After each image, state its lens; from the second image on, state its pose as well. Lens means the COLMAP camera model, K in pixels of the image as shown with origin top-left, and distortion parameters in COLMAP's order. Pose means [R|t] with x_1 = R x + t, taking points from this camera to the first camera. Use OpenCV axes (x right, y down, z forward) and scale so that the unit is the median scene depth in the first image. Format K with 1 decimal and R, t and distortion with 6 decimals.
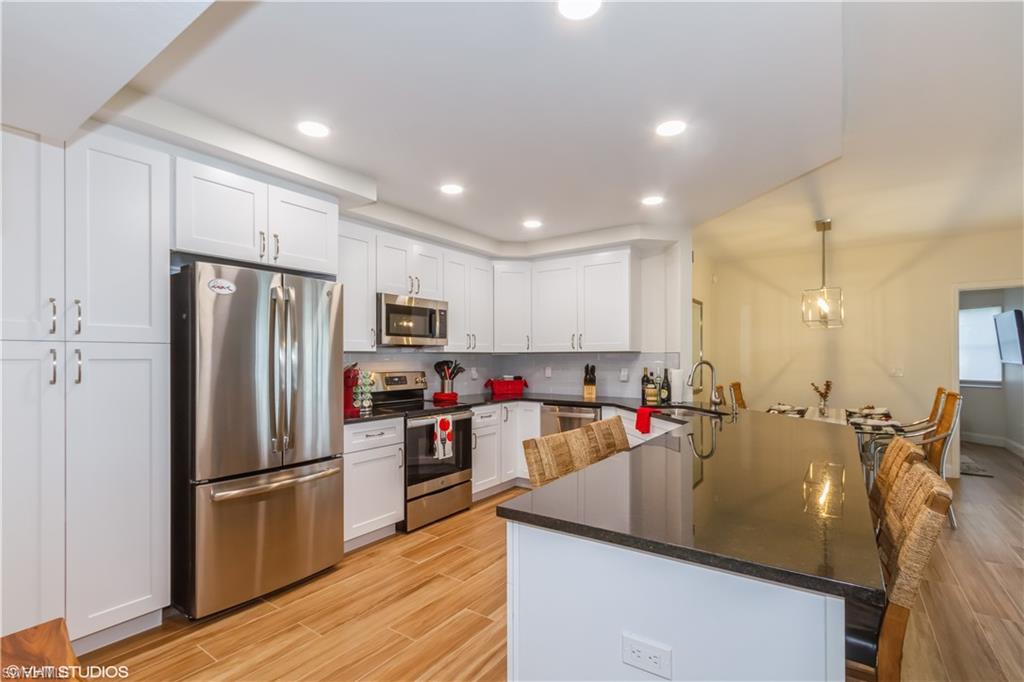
lens RADIAL K [[471.9, 0, 509.0], [0, 471.9, 357.4], [0, 0, 1]] dist [-0.000075, 0.001604]
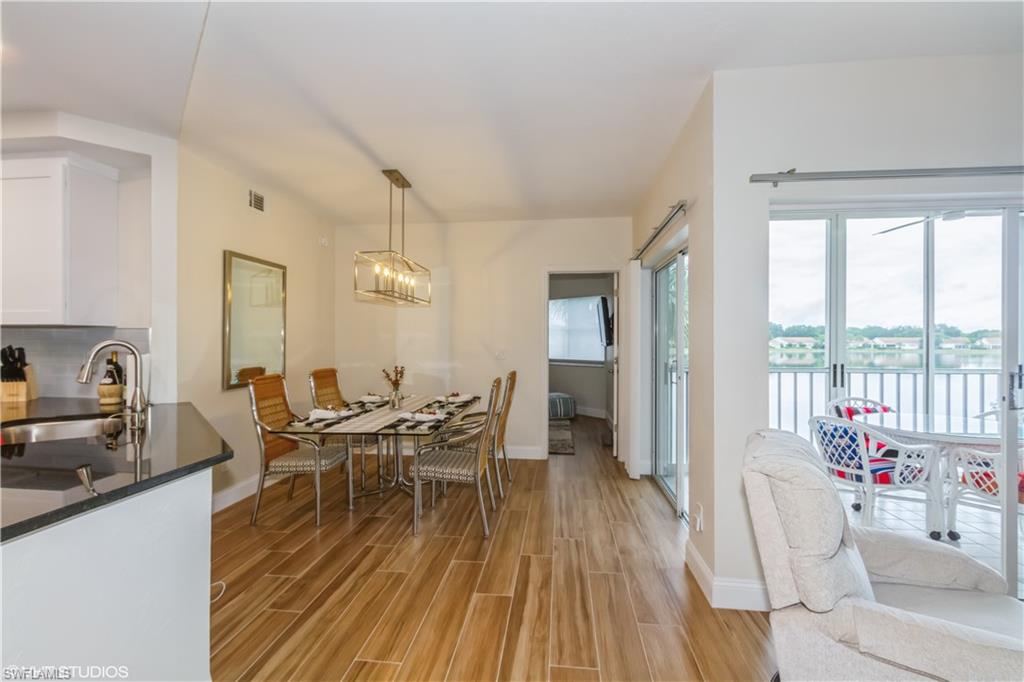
lens RADIAL K [[471.9, 0, 505.2], [0, 471.9, 342.2], [0, 0, 1]] dist [-0.000075, 0.001604]
pose [[0.875462, 0.004834, 0.483263, 0.449535], [-0.009144, 0.999937, 0.006563, 0.000284], [-0.483201, -0.010164, 0.875451, 0.187940]]
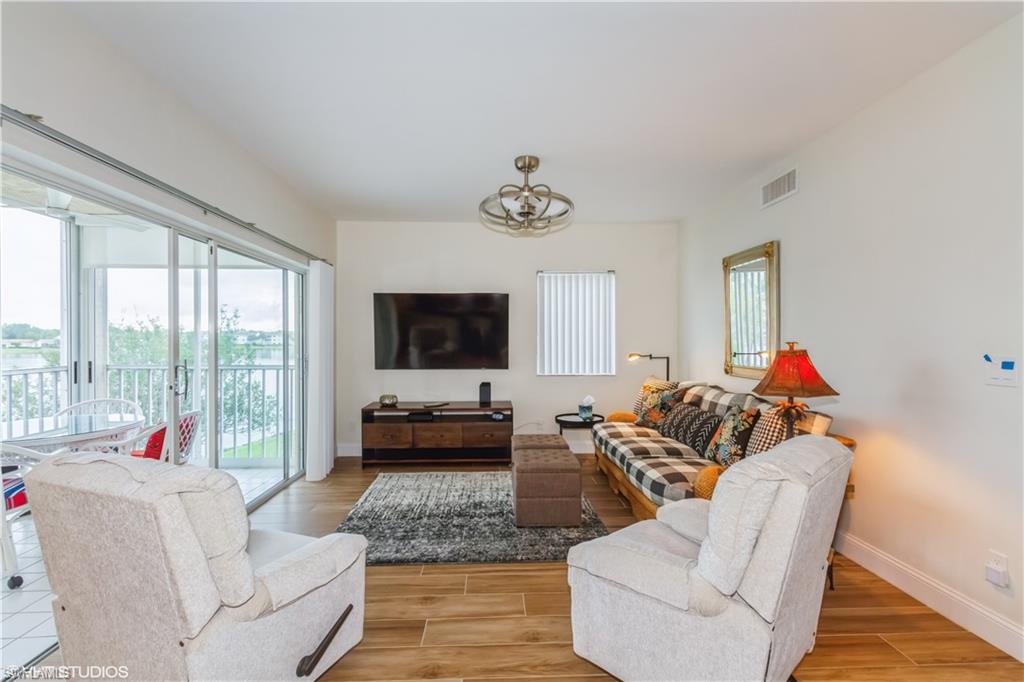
lens RADIAL K [[471.9, 0, 504.7], [0, 471.9, 340.7], [0, 0, 1]] dist [-0.000075, 0.001604]
pose [[-0.598876, 0.003710, 0.800833, 0.432812], [0.001330, 0.999992, -0.003638, 0.003787], [-0.800840, -0.001113, -0.598877, 0.410281]]
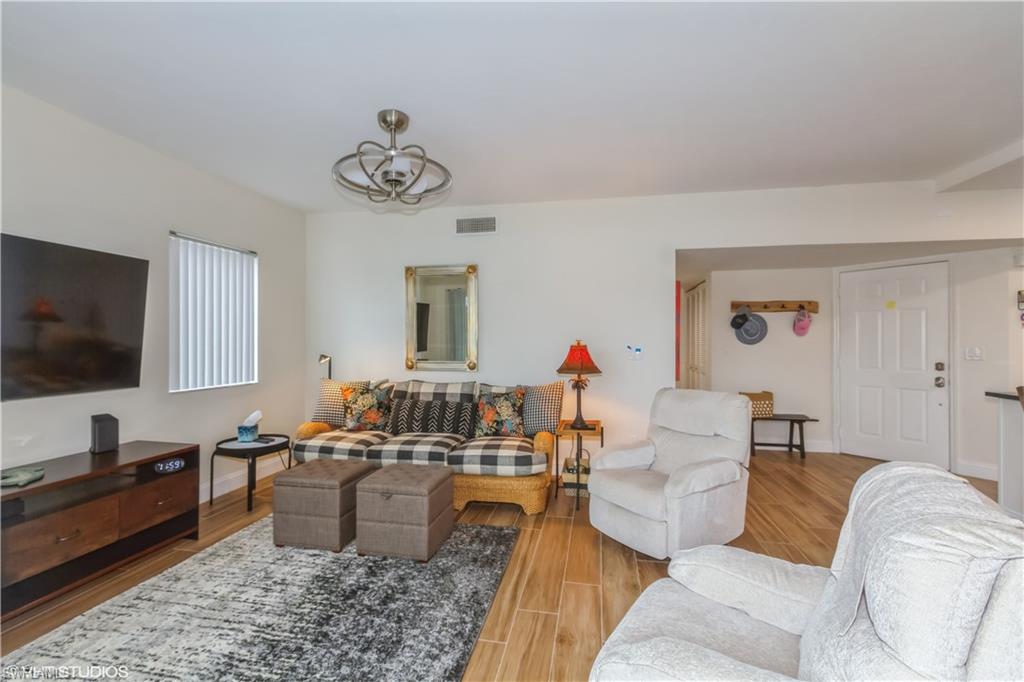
lens RADIAL K [[471.9, 0, 513.3], [0, 471.9, 334.2], [0, 0, 1]] dist [-0.000075, 0.001604]
pose [[-0.910432, -0.001698, -0.413656, 1.150251], [0.004874, 0.999878, -0.014832, 0.005558], [0.413631, -0.015520, -0.910312, 0.560907]]
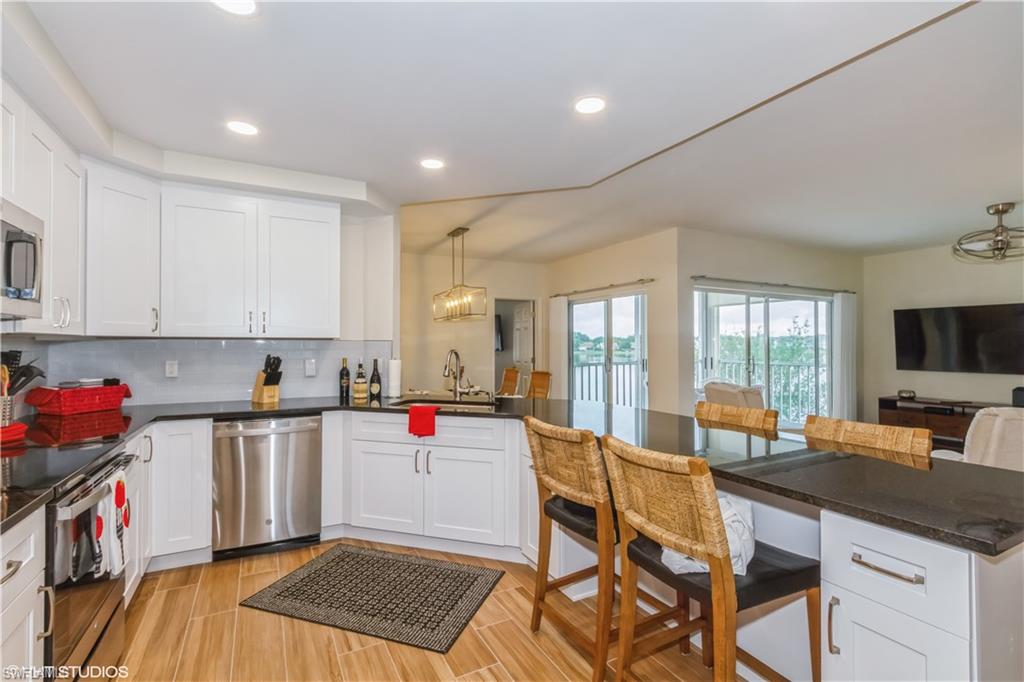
lens RADIAL K [[471.9, 0, 507.7], [0, 471.9, 342.2], [0, 0, 1]] dist [-0.000075, 0.001604]
pose [[0.451185, 0.009001, 0.892385, -0.310835], [-0.003042, 0.999959, -0.008548, 0.000273], [-0.892425, 0.001142, 0.451194, 0.390818]]
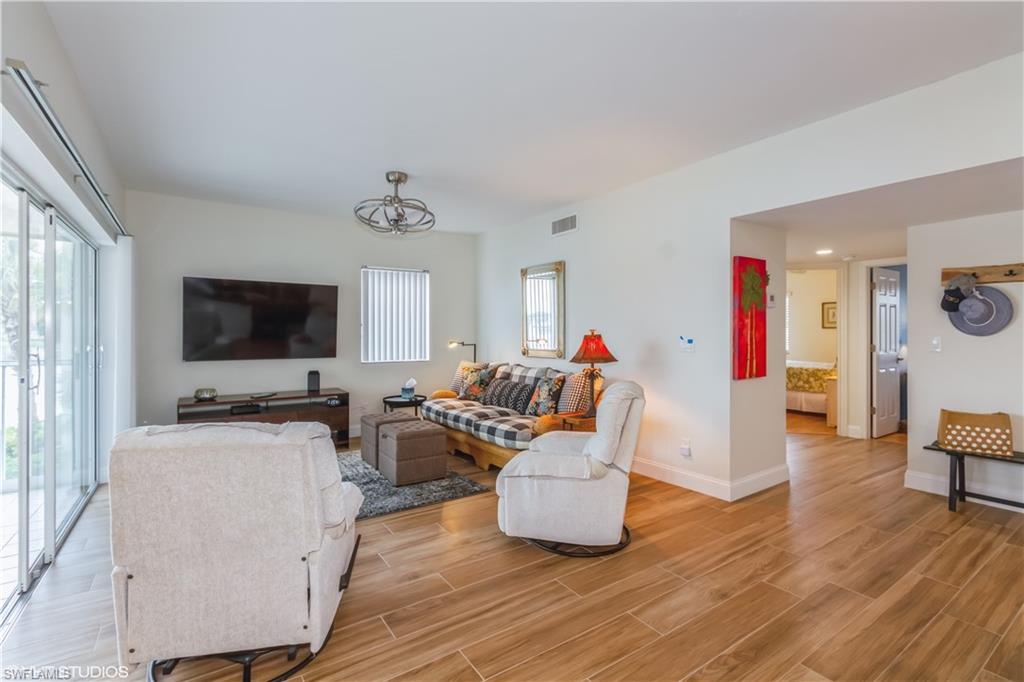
lens RADIAL K [[471.9, 0, 510.4], [0, 471.9, 333.9], [0, 0, 1]] dist [-0.000075, 0.001604]
pose [[-0.934301, 0.004217, 0.356459, 0.504516], [0.002471, 0.999983, -0.005354, 0.016013], [-0.356476, -0.004122, -0.934295, 0.685644]]
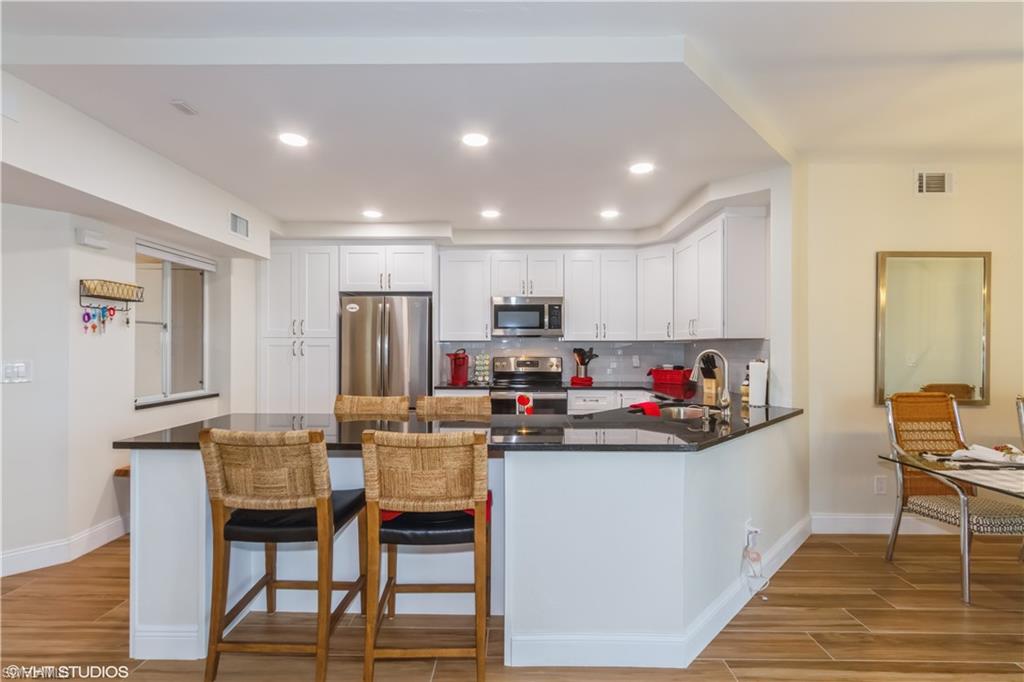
lens RADIAL K [[471.9, 0, 509.5], [0, 471.9, 346.0], [0, 0, 1]] dist [-0.000075, 0.001604]
pose [[0.564115, 0.003155, -0.825691, 0.705522], [-0.002708, 0.999994, 0.001971, -0.000259], [0.825692, 0.001124, 0.564120, 0.232009]]
